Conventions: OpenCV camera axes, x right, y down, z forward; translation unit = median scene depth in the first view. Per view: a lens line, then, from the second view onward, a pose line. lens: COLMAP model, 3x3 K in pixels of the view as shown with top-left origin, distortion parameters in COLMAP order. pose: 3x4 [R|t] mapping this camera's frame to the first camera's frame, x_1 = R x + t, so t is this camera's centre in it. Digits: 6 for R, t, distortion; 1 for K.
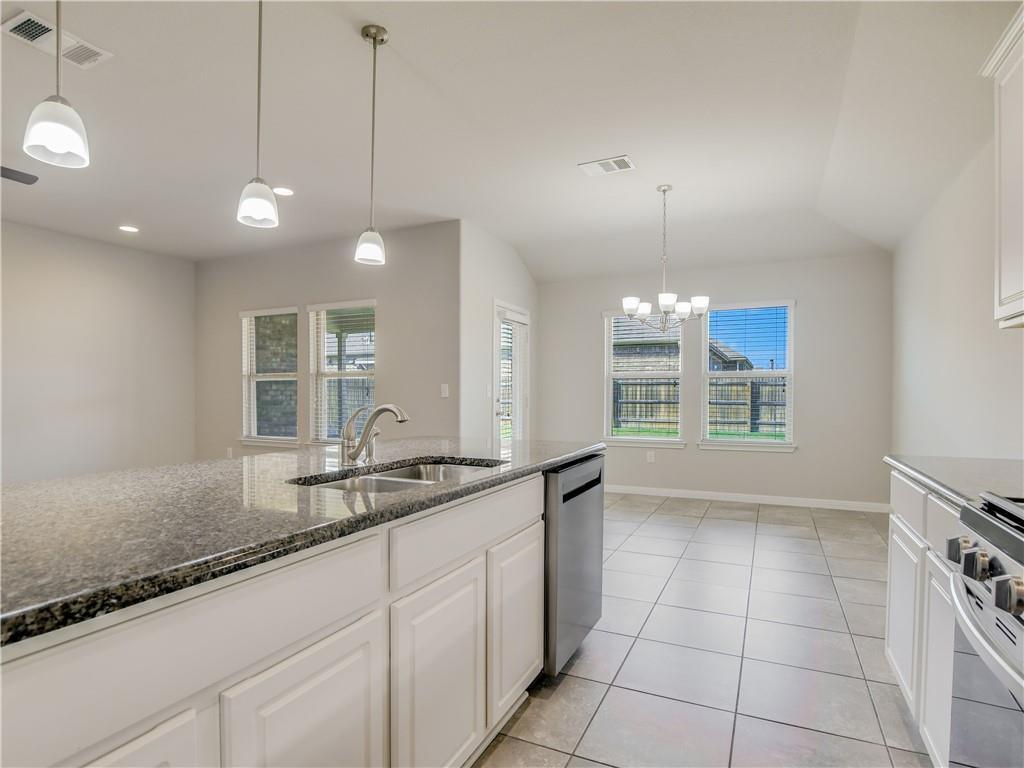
lens RADIAL K [[545.9, 0, 514.6], [0, 545.9, 401.2], [0, 0, 1]] dist [-0.019187, -0.000024]
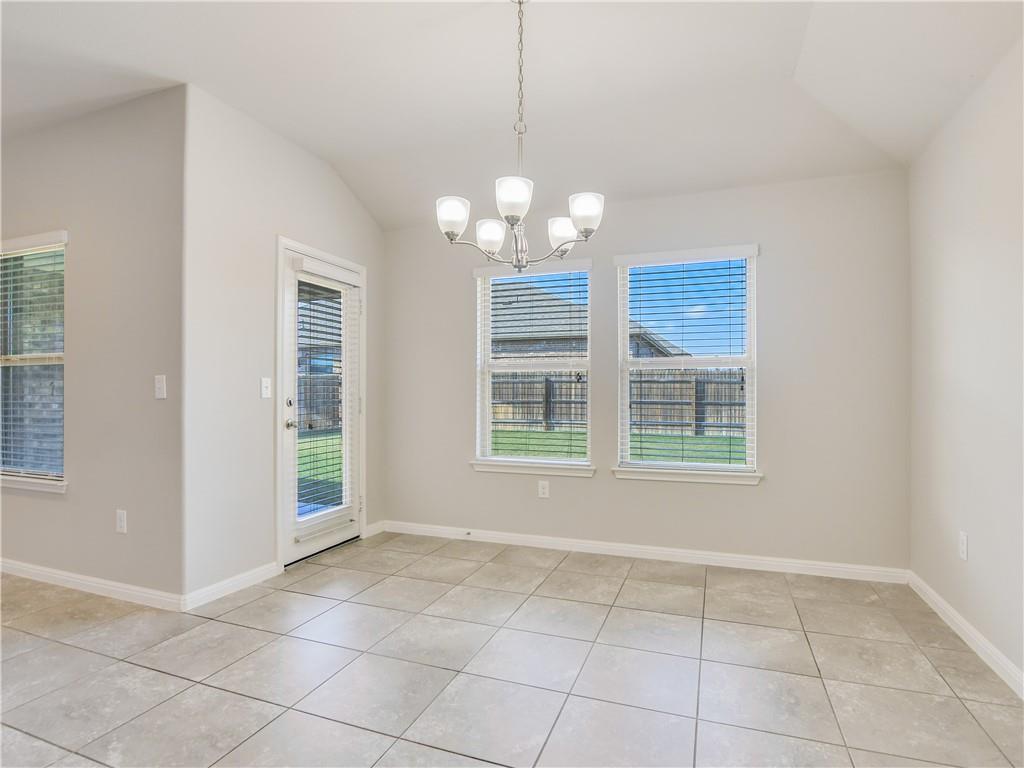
lens RADIAL K [[538.8, 0, 512.0], [0, 538.8, 384.0], [0, 0, 1]] dist [-0.021984, -0.001079]
pose [[0.996858, 0.001751, 0.079194, 0.123012], [0.000562, 0.999574, -0.029181, -0.004079], [-0.079212, 0.029134, 0.996432, 0.274704]]
